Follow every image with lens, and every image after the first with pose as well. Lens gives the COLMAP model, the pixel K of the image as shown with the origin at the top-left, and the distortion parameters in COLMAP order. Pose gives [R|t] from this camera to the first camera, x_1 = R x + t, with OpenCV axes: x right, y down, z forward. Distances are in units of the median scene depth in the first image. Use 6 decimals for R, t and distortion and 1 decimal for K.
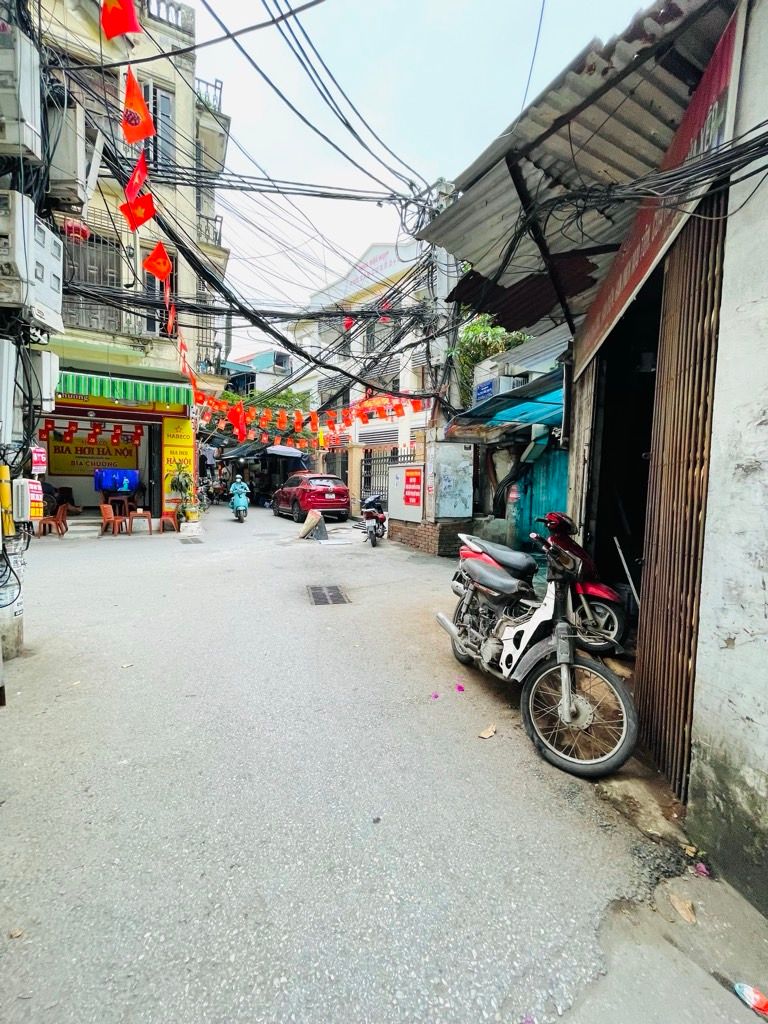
lens RADIAL K [[411.8, 0, 382.2], [0, 411.8, 506.9], [0, 0, 1]] dist [-0.000875, -0.000134]
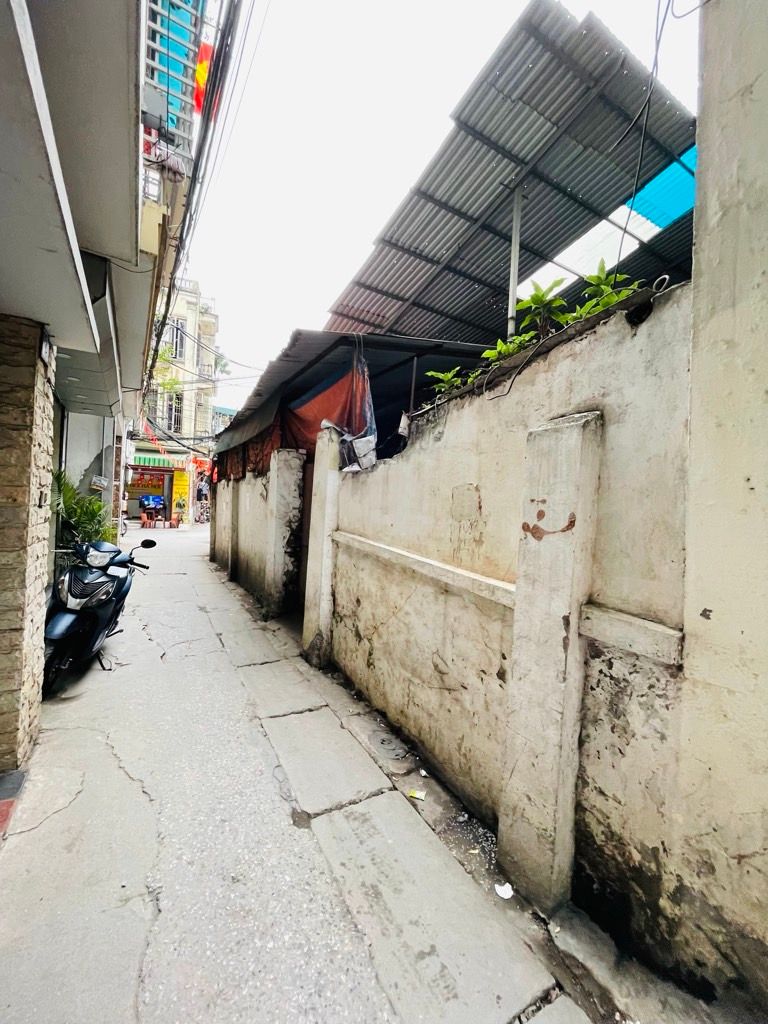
lens RADIAL K [[411.8, 0, 380.0], [0, 411.8, 510.0], [0, 0, 1]] dist [-0.000875, -0.000134]
pose [[0.996446, 0.025137, -0.080392, 4.165283], [-0.029983, 0.997769, -0.059655, 0.402210], [0.078713, 0.061853, 0.994977, -5.932855]]
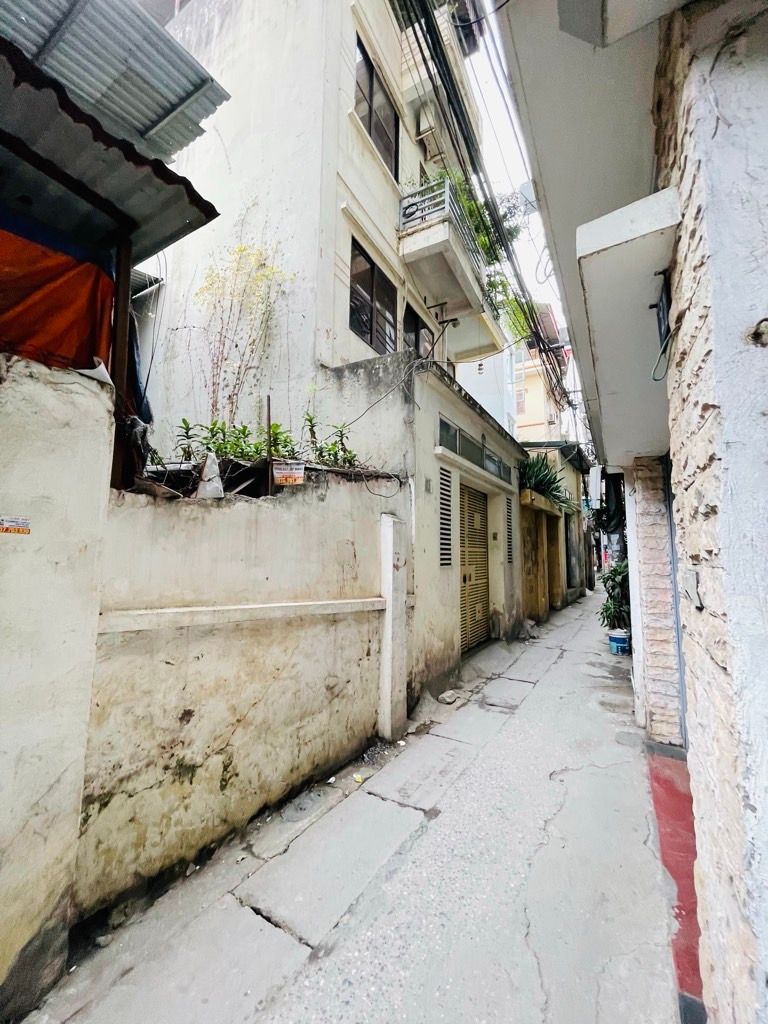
lens RADIAL K [[411.8, 0, 380.0], [0, 411.8, 509.0], [0, 0, 1]] dist [-0.000875, -0.000134]
pose [[-0.416754, 0.072855, 0.906095, 2.429682], [0.029013, 0.997341, -0.066848, 0.209868], [-0.908556, -0.001571, -0.417760, -3.817471]]
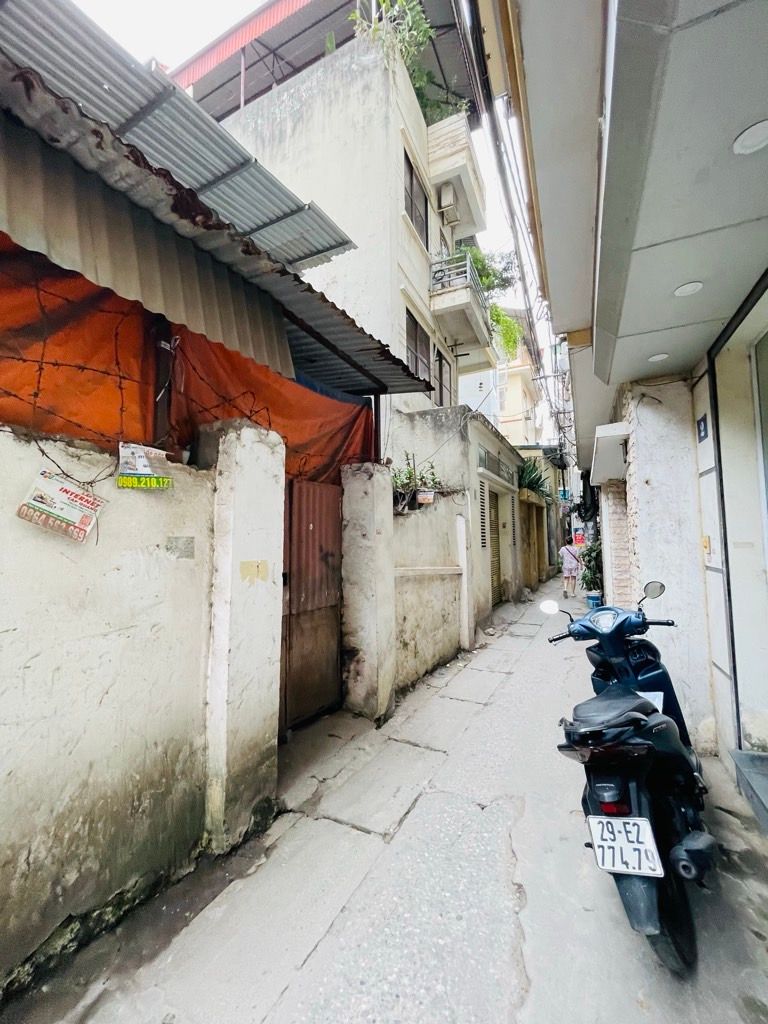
lens RADIAL K [[411.8, 0, 379.4], [0, 411.8, 508.3], [0, 0, 1]] dist [-0.000875, -0.000134]
pose [[-0.473070, 0.051627, 0.879511, 1.570134], [0.047210, 0.998333, -0.033209, 0.109576], [-0.879759, 0.025812, -0.474718, -2.399960]]
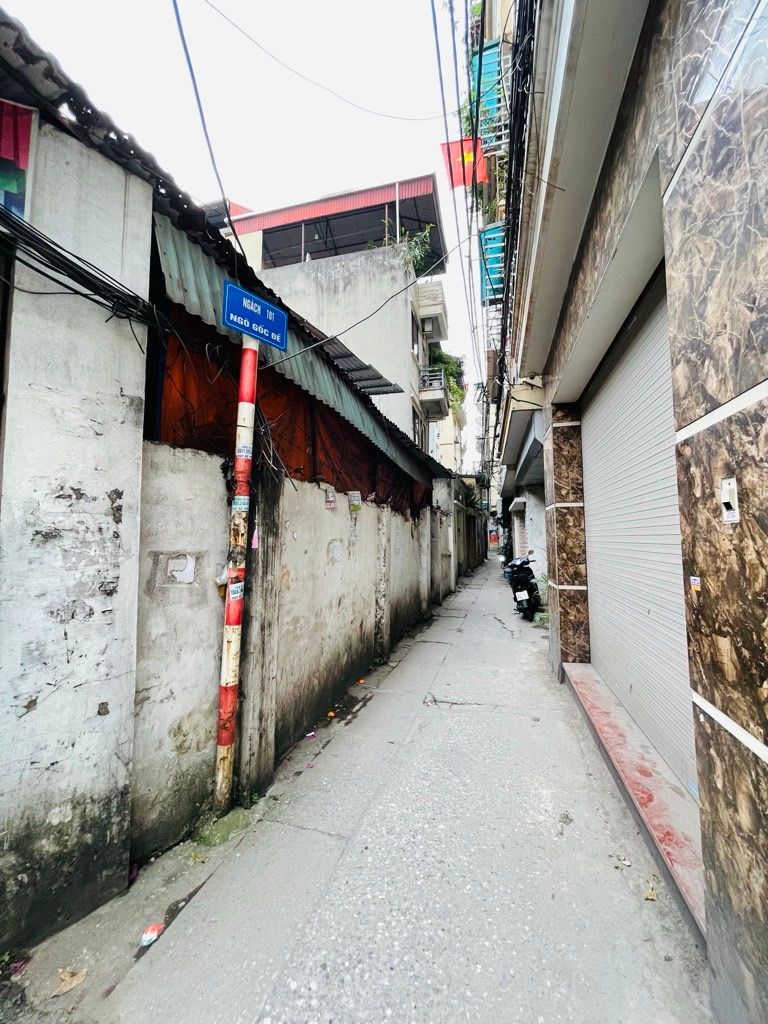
lens RADIAL K [[411.8, 0, 378.0], [0, 411.8, 508.7], [0, 0, 1]] dist [-0.000875, -0.000134]
pose [[-0.631219, 0.041182, 0.774510, -0.504361], [0.034987, 0.999085, -0.024609, -0.101034], [-0.774815, 0.011564, -0.632082, 0.963261]]
